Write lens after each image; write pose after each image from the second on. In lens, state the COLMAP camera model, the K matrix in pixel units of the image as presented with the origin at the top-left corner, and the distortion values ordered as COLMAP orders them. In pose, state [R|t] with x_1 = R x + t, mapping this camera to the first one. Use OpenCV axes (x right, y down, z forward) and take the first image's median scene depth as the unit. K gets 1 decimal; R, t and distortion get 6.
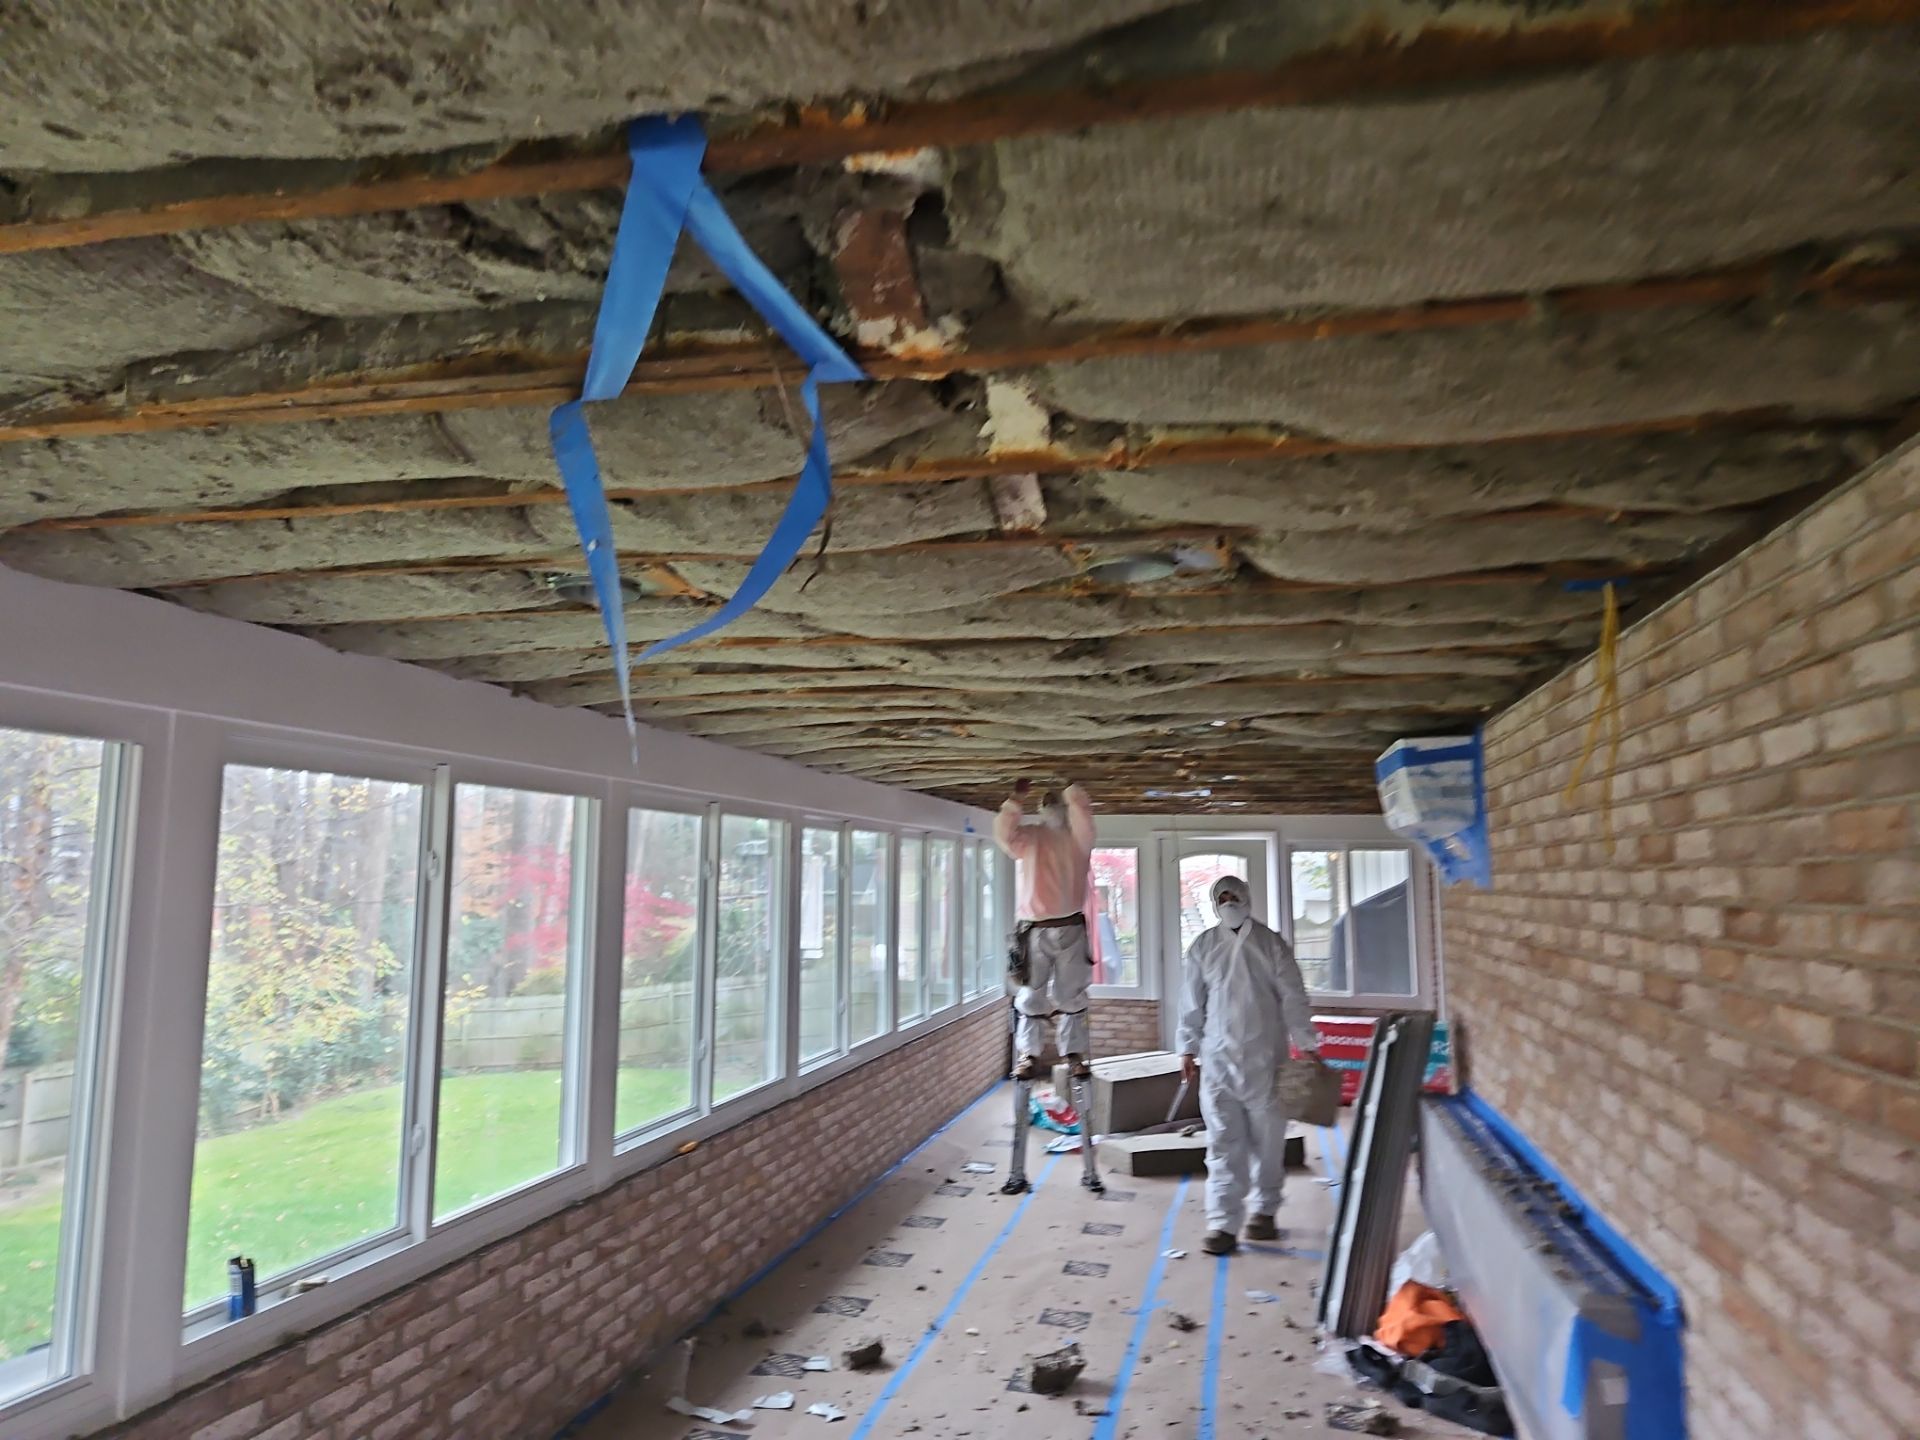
lens RADIAL K [[1283.4, 0, 954.9], [0, 1283.4, 753.4], [0, 0, 1]] dist [0.097294, -0.084414]
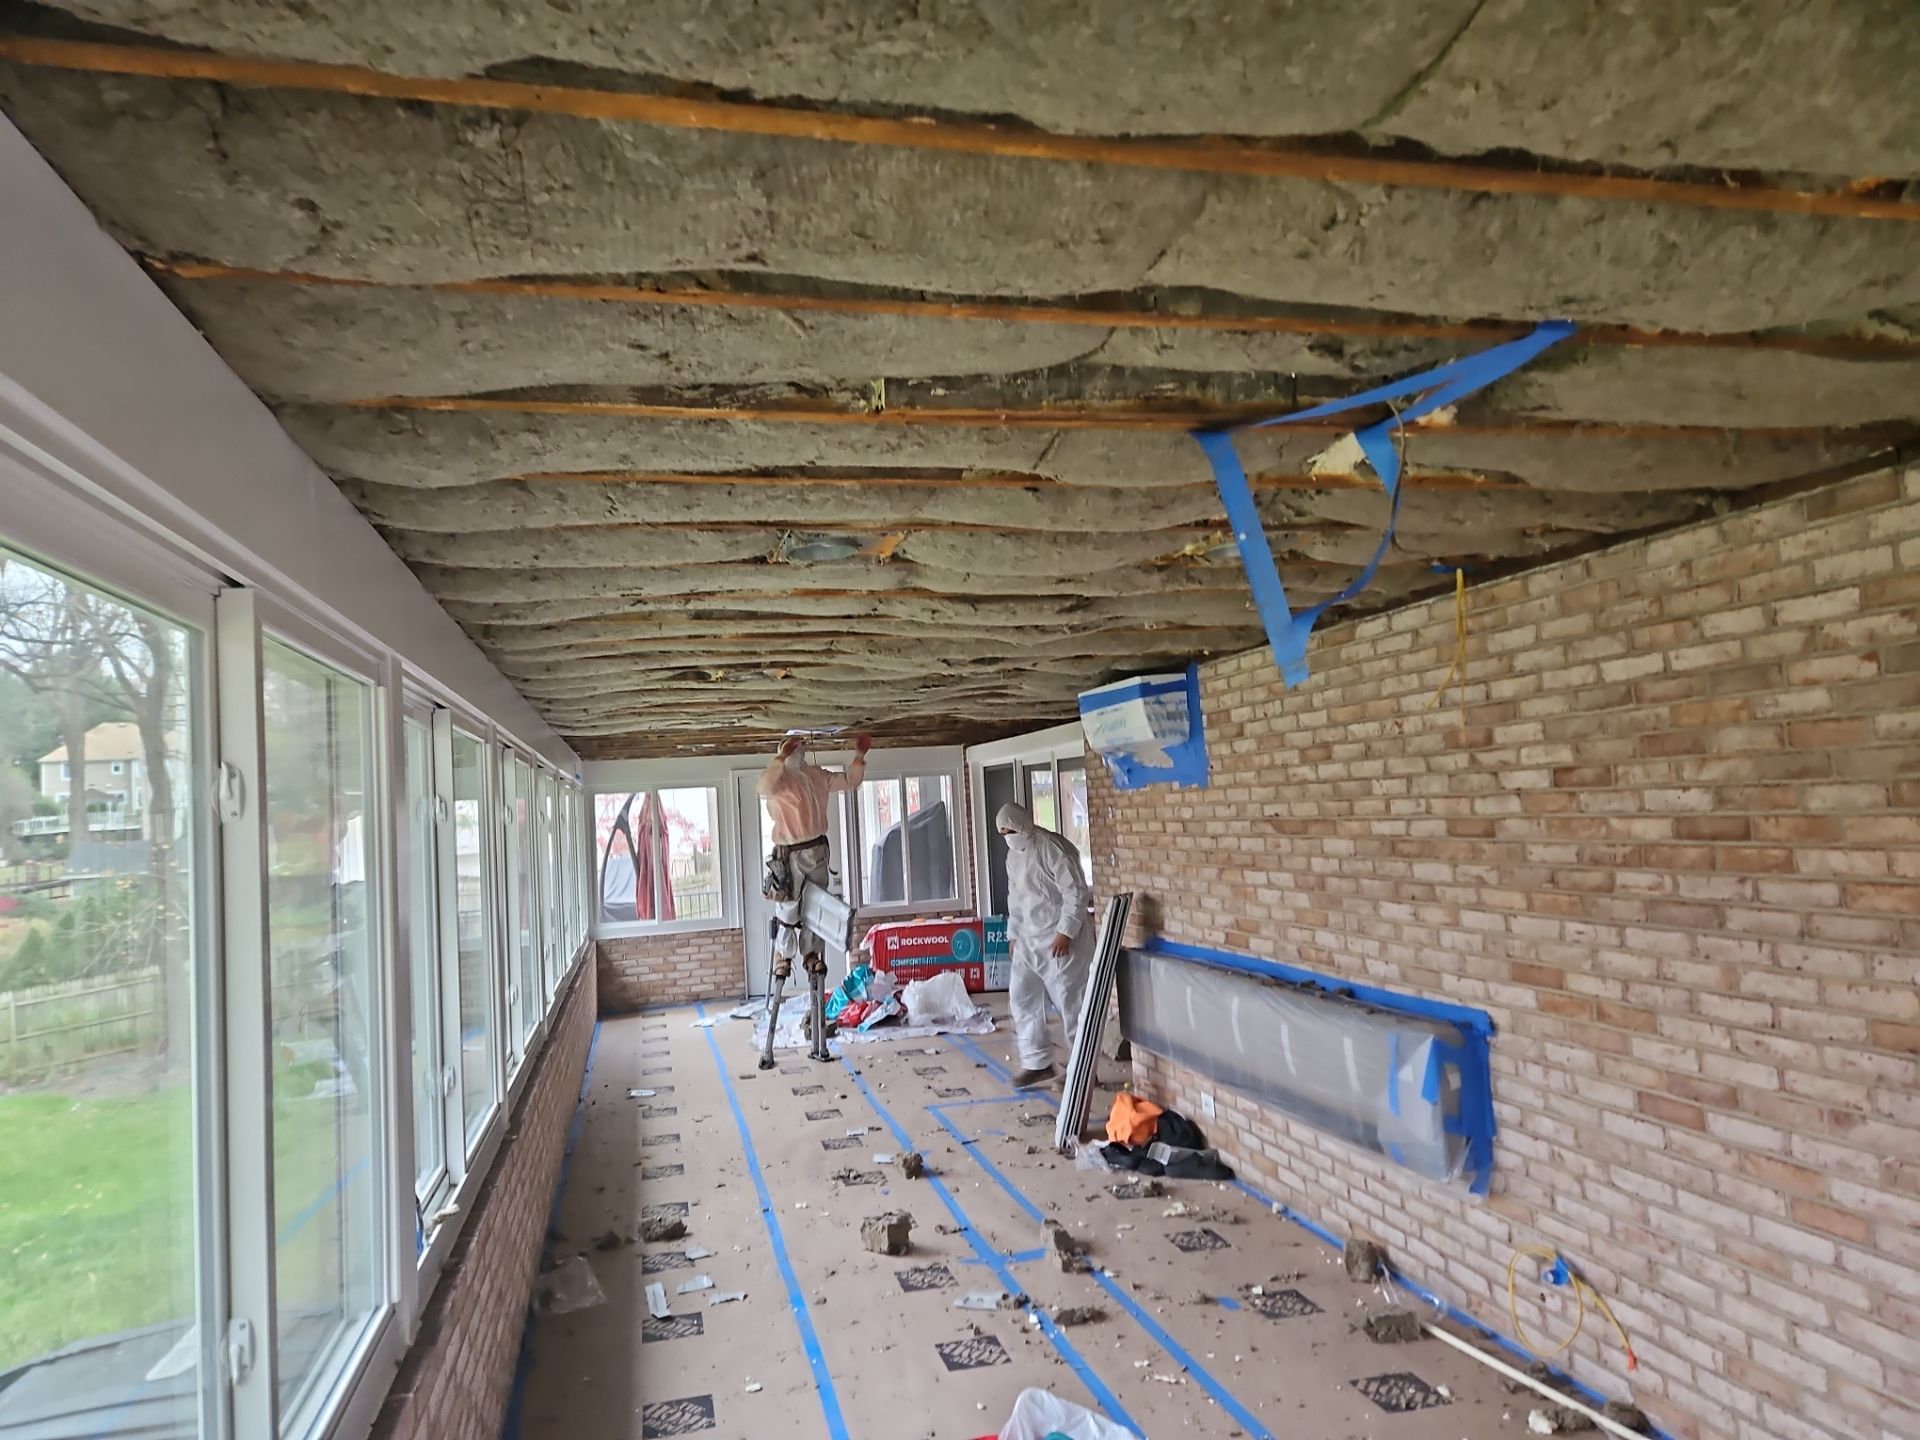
lens RADIAL K [[1283.4, 0, 954.9], [0, 1283.4, 753.4], [0, 0, 1]] dist [0.097294, -0.084414]
pose [[0.881666, -0.036844, 0.470433, -0.449429], [0.017866, 0.998839, 0.044743, 0.005492], [-0.471535, -0.031043, 0.881301, -0.052863]]
